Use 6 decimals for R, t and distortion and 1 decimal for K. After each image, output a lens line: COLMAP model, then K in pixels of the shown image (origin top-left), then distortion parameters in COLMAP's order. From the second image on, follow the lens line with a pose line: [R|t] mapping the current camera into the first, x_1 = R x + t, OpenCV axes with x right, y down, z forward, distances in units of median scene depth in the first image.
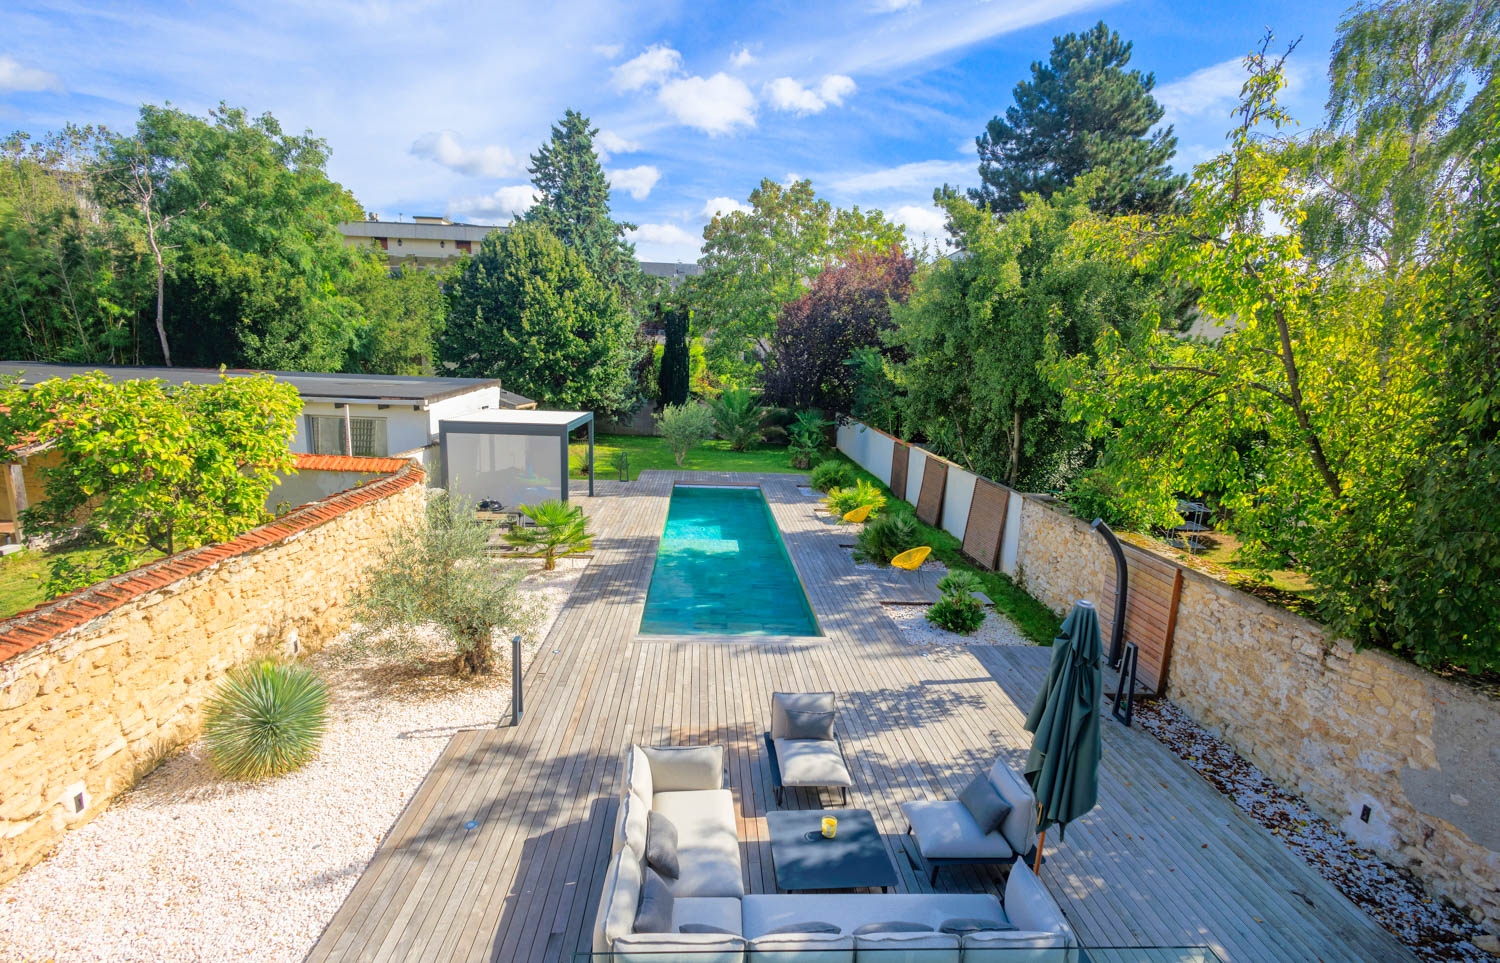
lens RADIAL K [[709.4, 0, 750.0], [0, 709.4, 481.5], [0, 0, 1]] dist [0.000628, 0.000065]
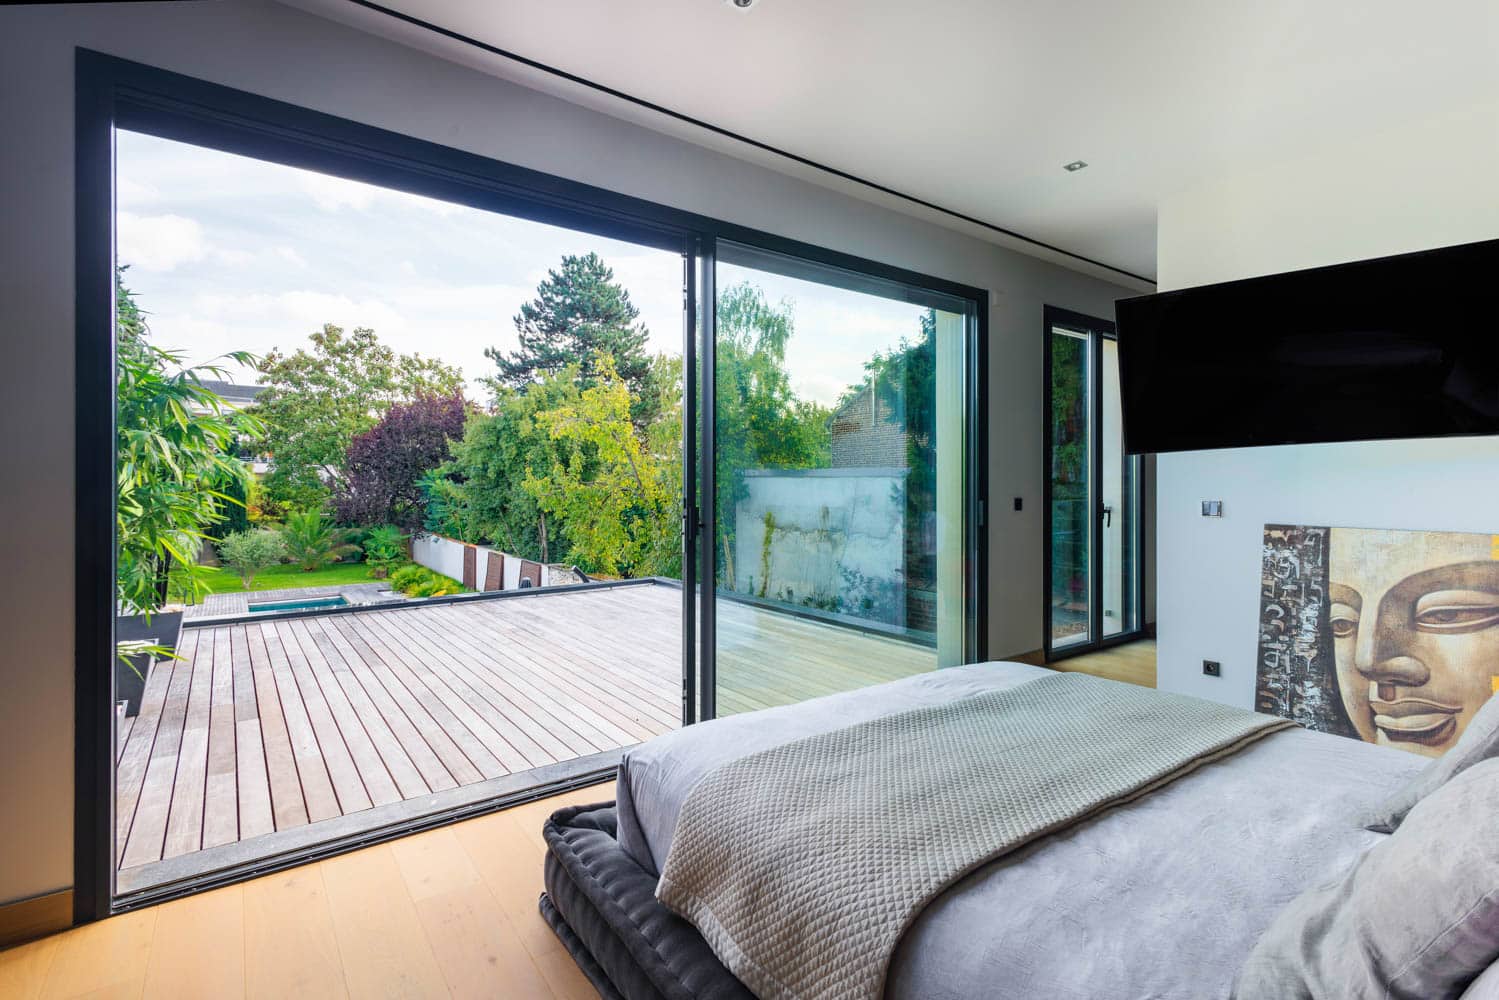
lens RADIAL K [[697.4, 0, 753.0], [0, 697.4, 478.5], [0, 0, 1]] dist [0.000011, 0.000165]
pose [[0.836587, -0.035108, 0.546708, -0.034997], [0.125221, 0.983780, -0.128440, 0.045893], [-0.533331, 0.175910, 0.827414, -0.289124]]
